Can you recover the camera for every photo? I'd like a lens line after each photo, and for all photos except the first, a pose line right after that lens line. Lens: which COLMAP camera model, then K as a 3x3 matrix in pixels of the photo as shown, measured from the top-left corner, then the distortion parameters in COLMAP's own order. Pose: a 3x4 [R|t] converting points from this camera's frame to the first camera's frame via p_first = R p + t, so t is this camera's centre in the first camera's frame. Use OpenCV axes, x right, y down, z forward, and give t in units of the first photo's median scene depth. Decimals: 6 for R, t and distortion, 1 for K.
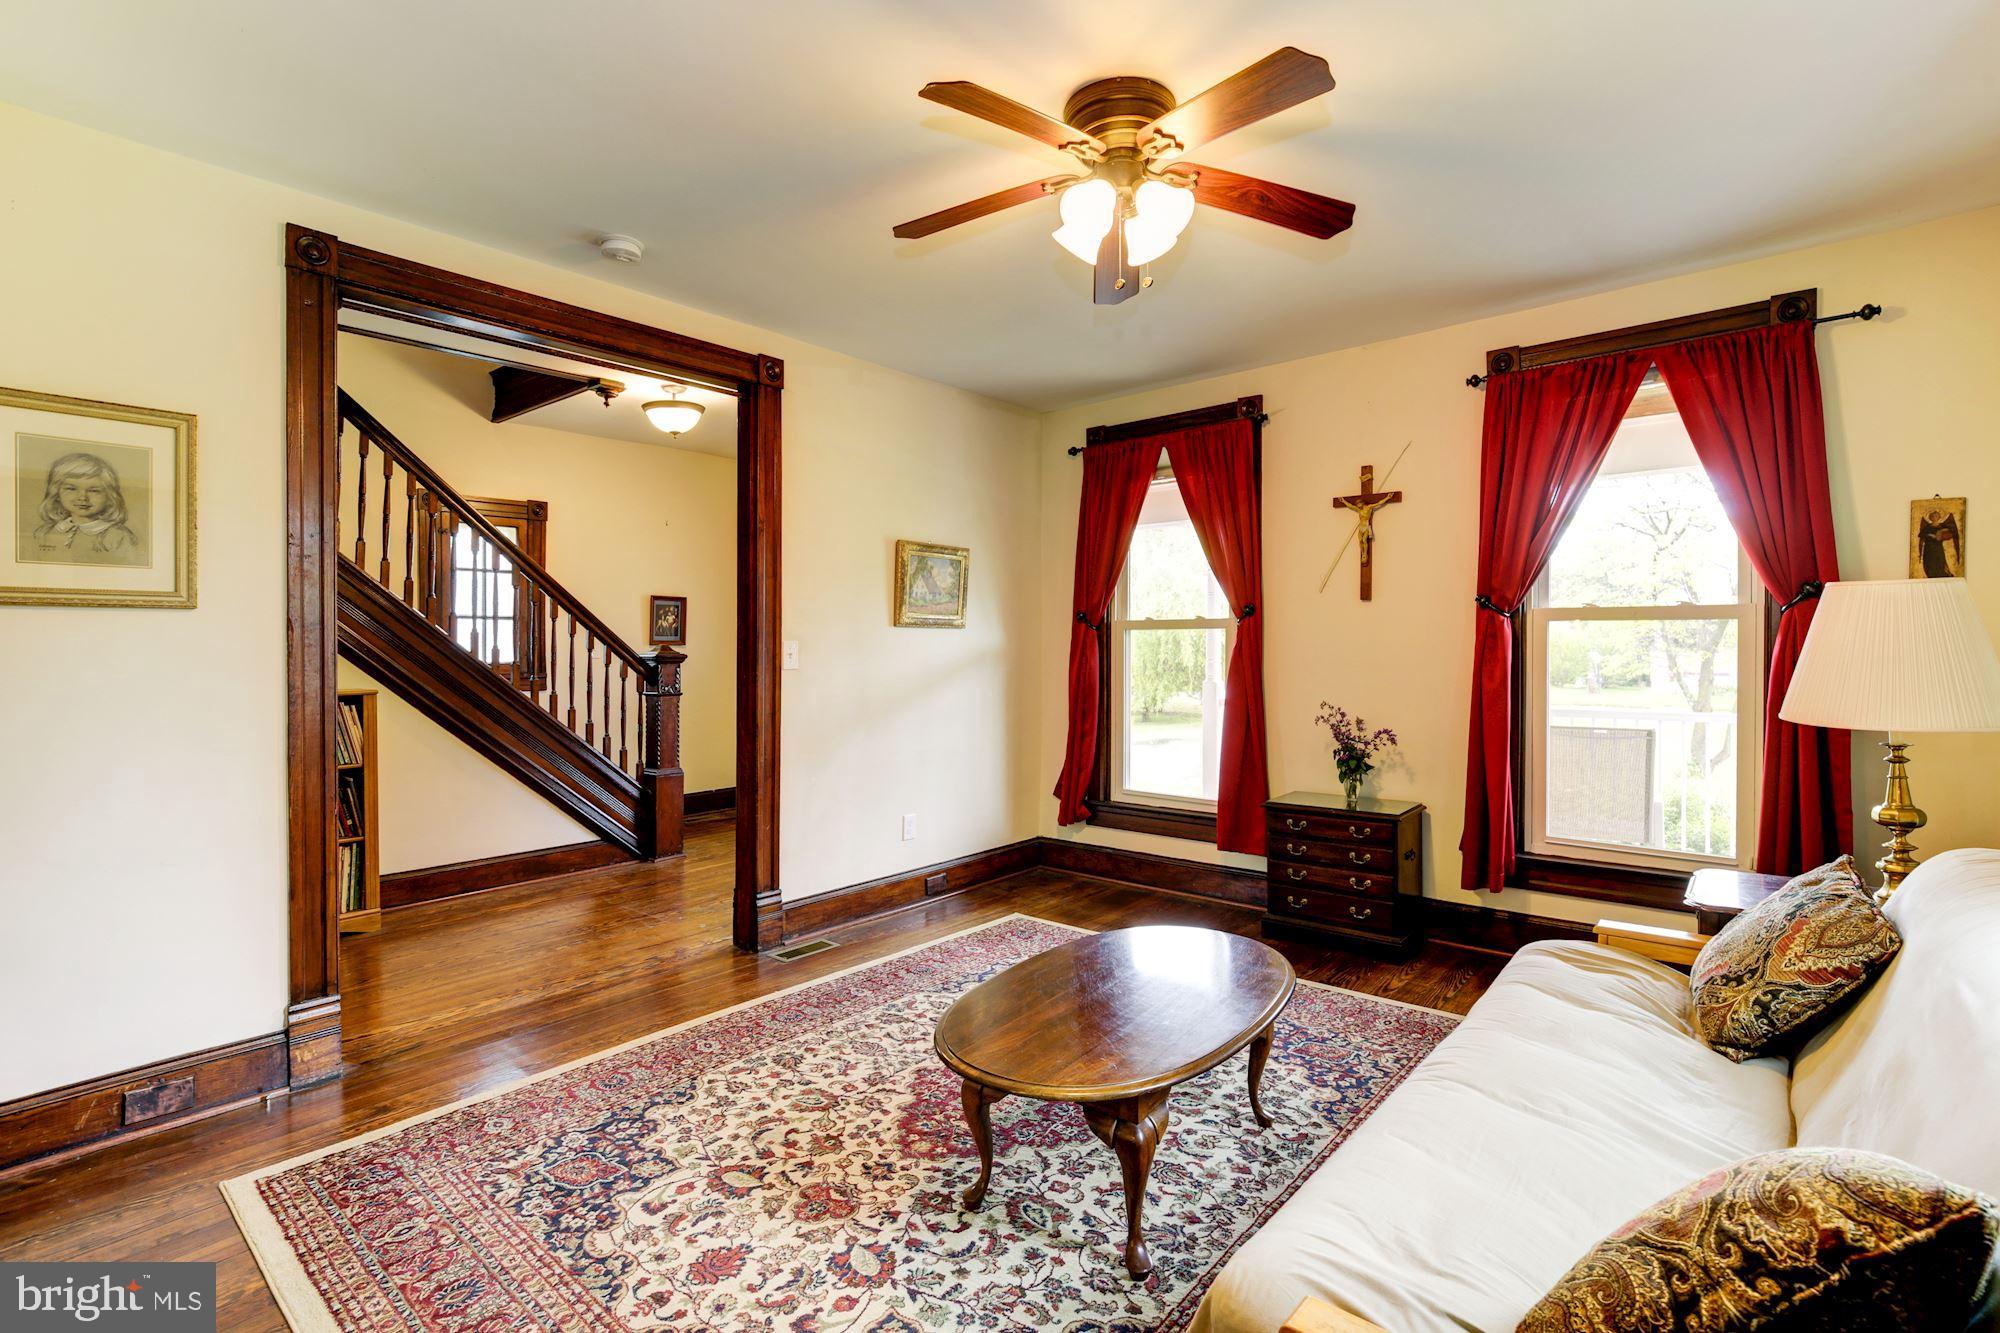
lens RADIAL K [[910.4, 0, 997.2], [0, 910.4, 654.3], [0, 0, 1]] dist [-0.013372, 0.003089]
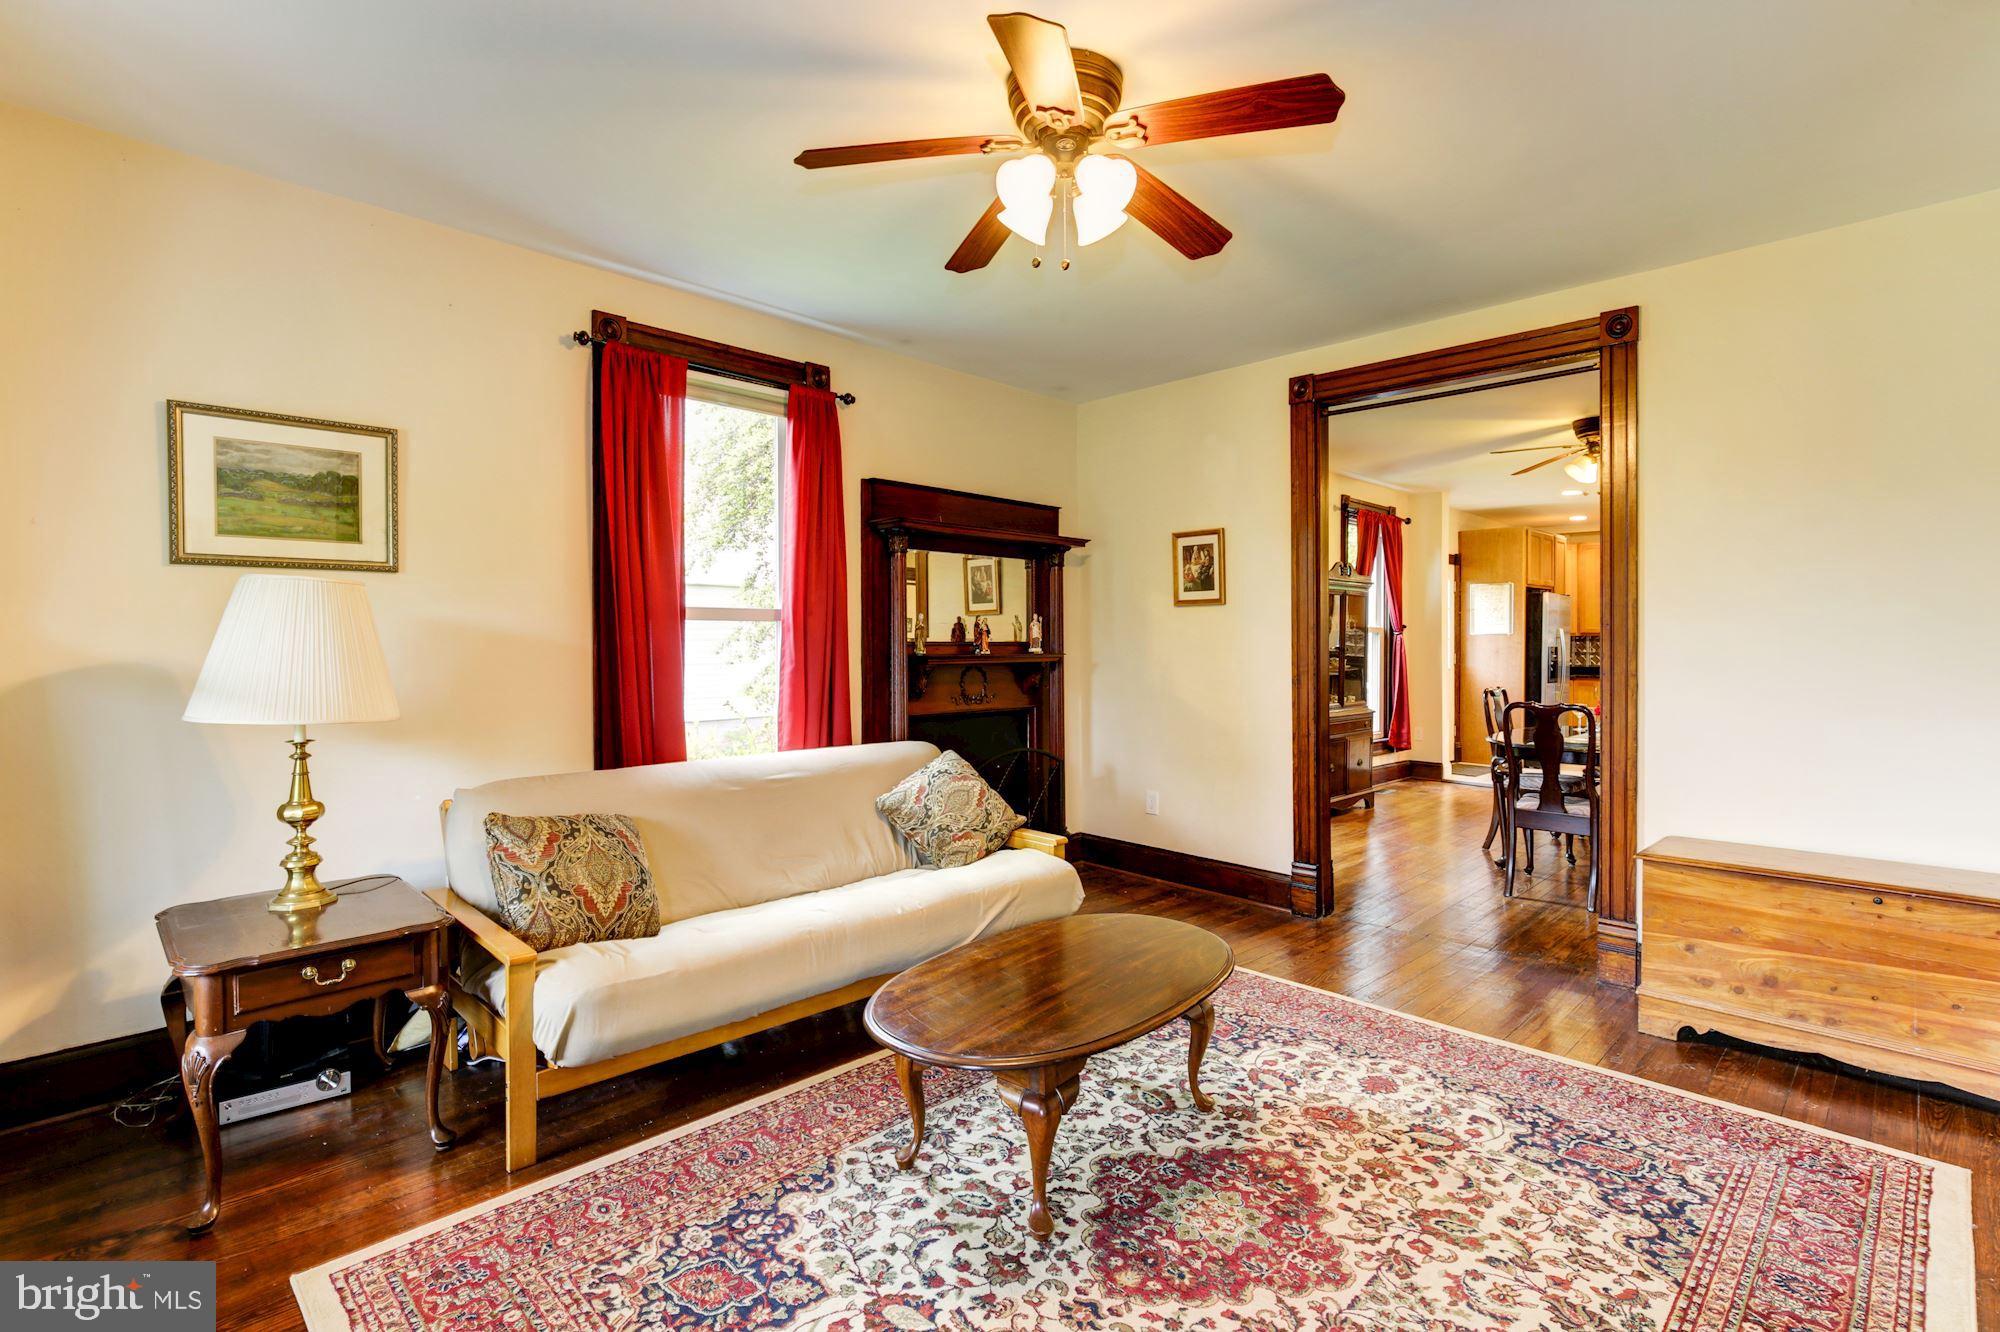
lens RADIAL K [[910.4, 0, 1009.5], [0, 910.4, 660.1], [0, 0, 1]] dist [-0.013372, 0.003089]
pose [[-0.997758, 0.003575, 0.066823, 0.129218], [0.005423, 0.999607, 0.027492, -0.016386], [-0.066698, 0.027792, -0.997386, 1.914476]]
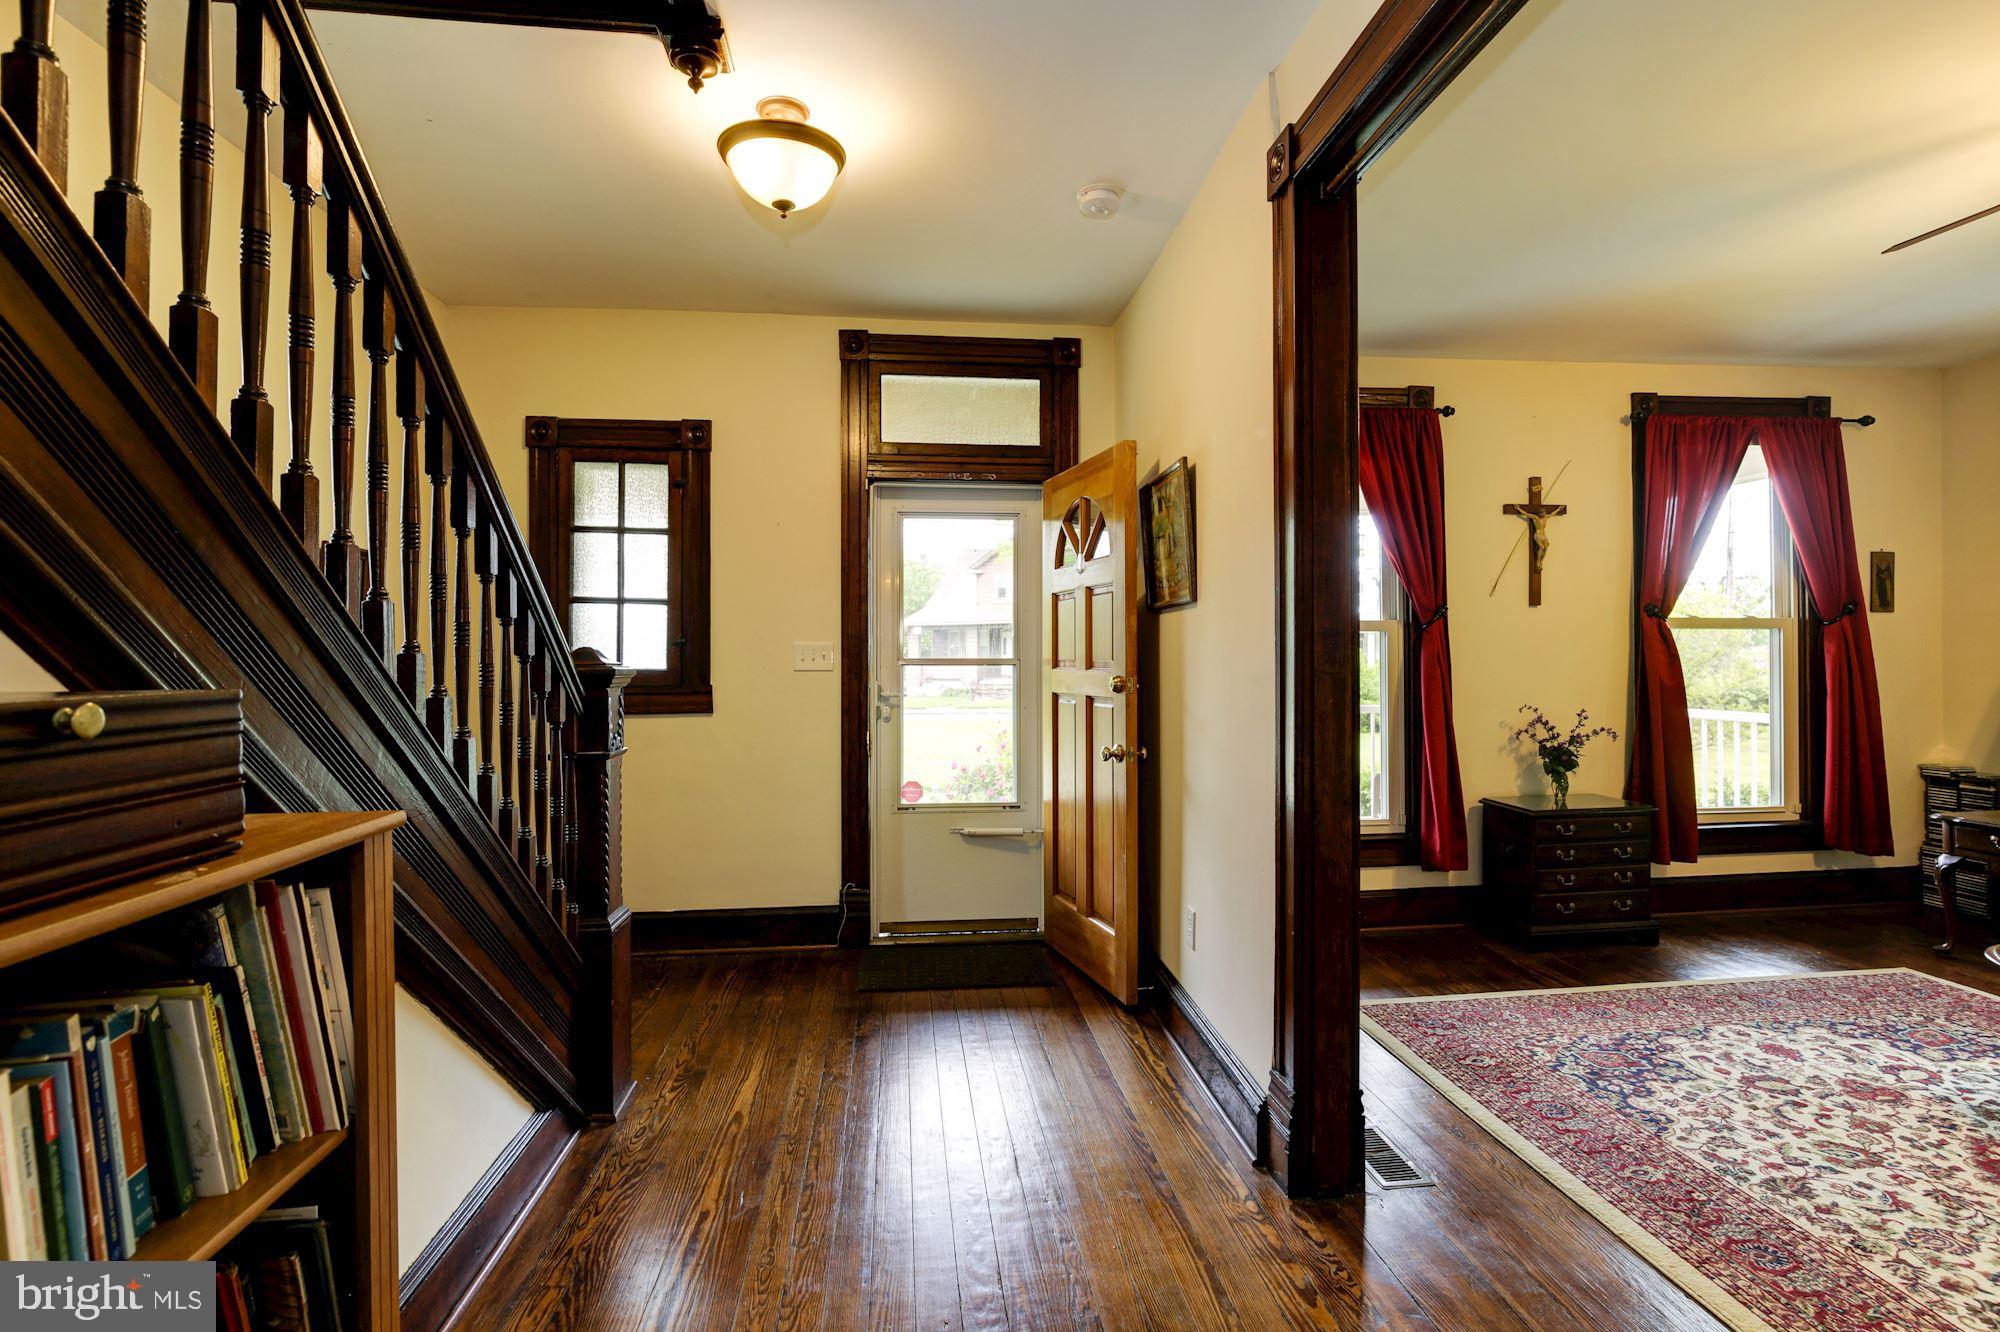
lens RADIAL K [[910.4, 0, 989.2], [0, 910.4, 662.2], [0, 0, 1]] dist [-0.013372, 0.003089]
pose [[0.687526, -0.004640, 0.726145, -1.339300], [0.012977, 0.999898, -0.005898, 0.005037], [-0.726043, 0.013478, 0.687517, 1.274346]]
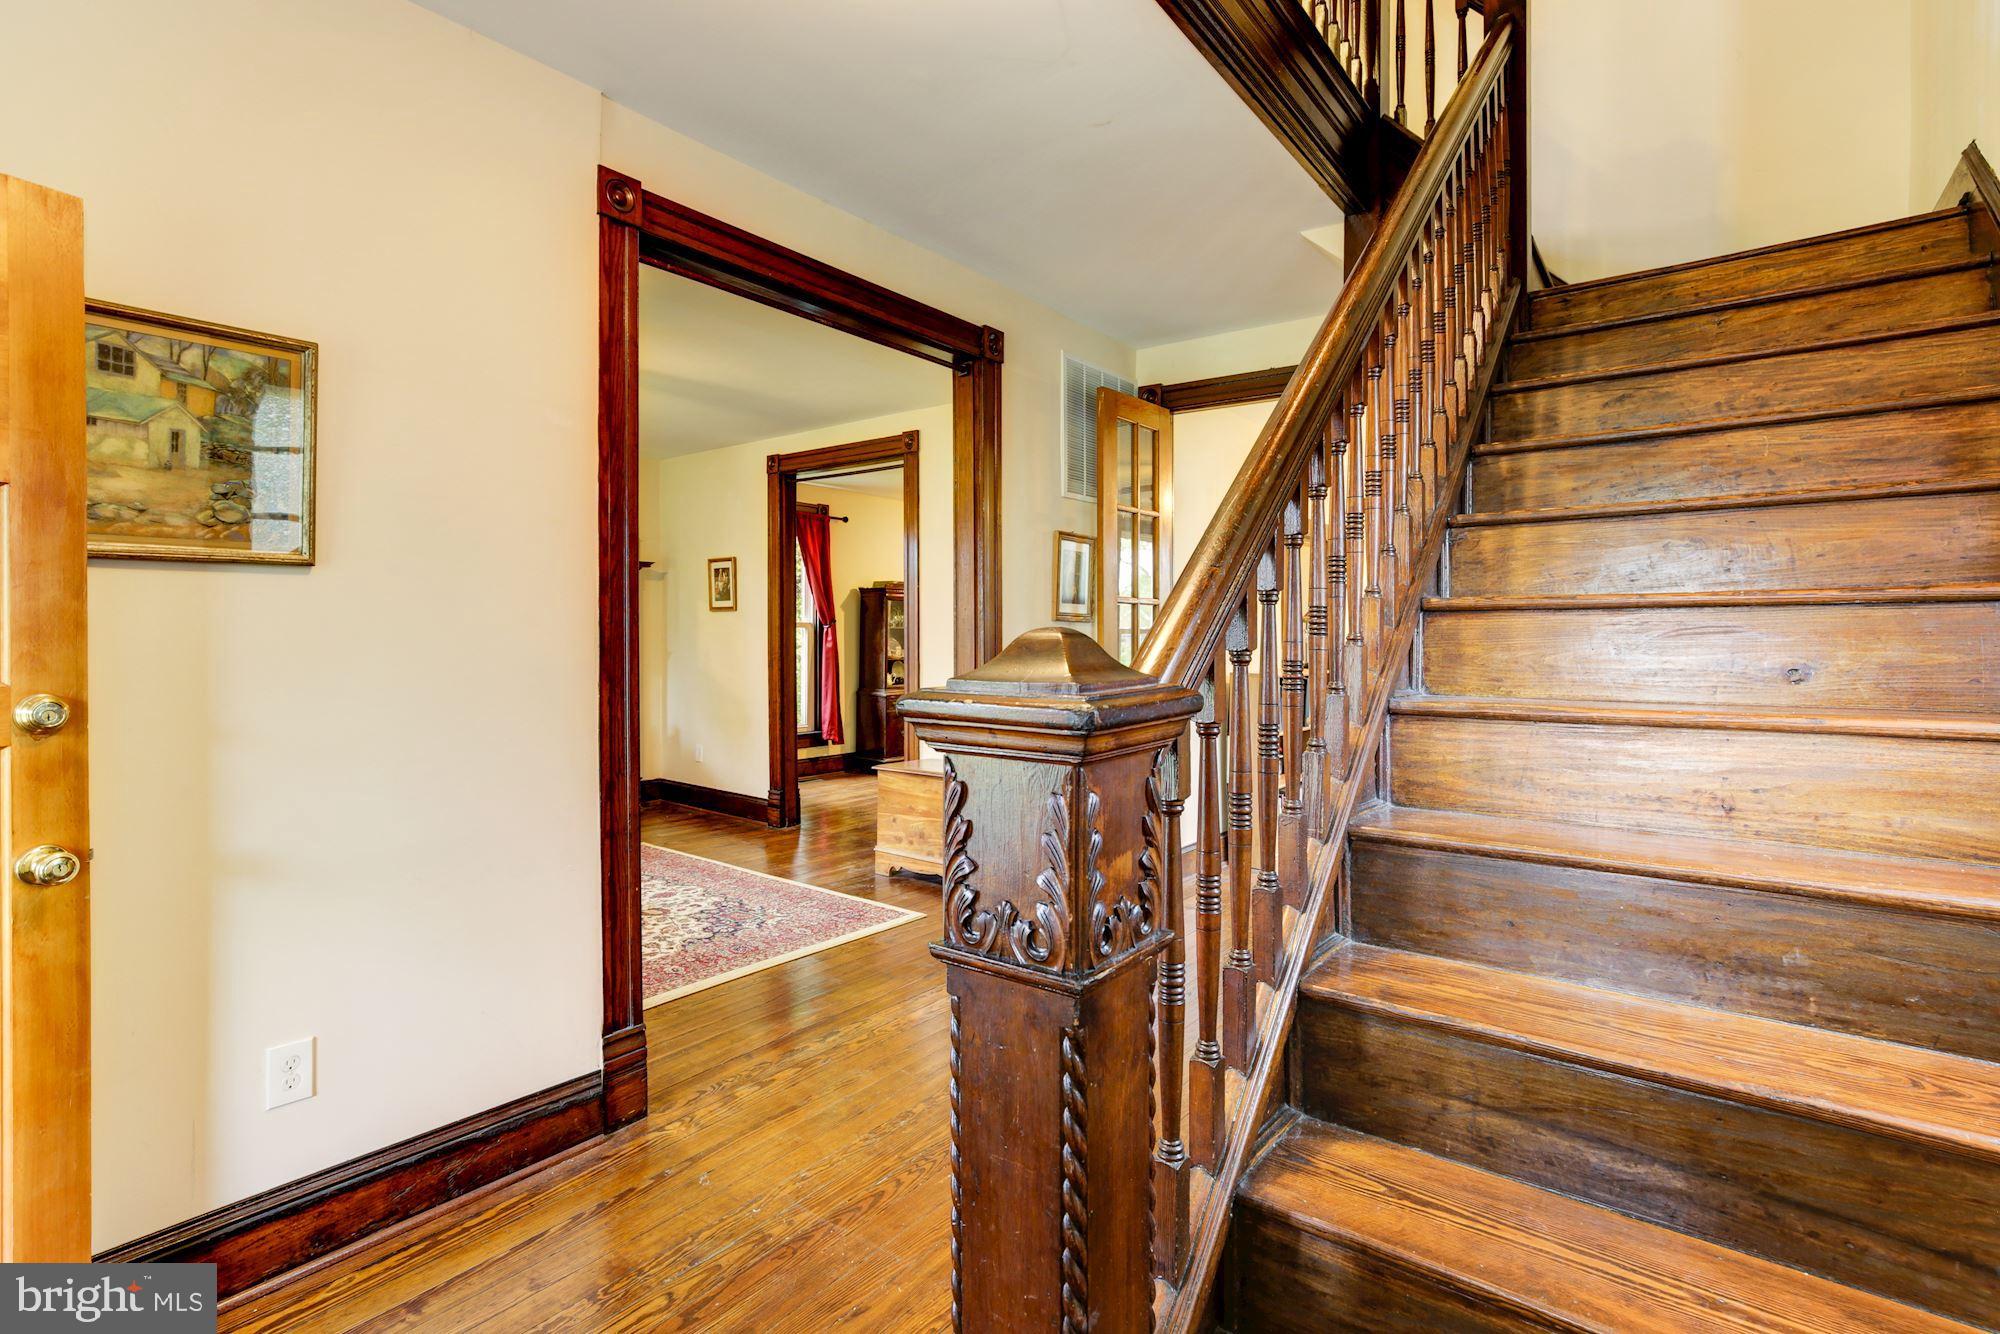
lens RADIAL K [[910.4, 0, 989.2], [0, 910.4, 629.1], [0, 0, 1]] dist [-0.013372, 0.003089]
pose [[-0.998496, 0.001944, -0.054793, -0.824820], [0.001855, 0.999997, 0.001673, -0.026904], [0.054796, 0.001569, -0.998496, 2.738837]]
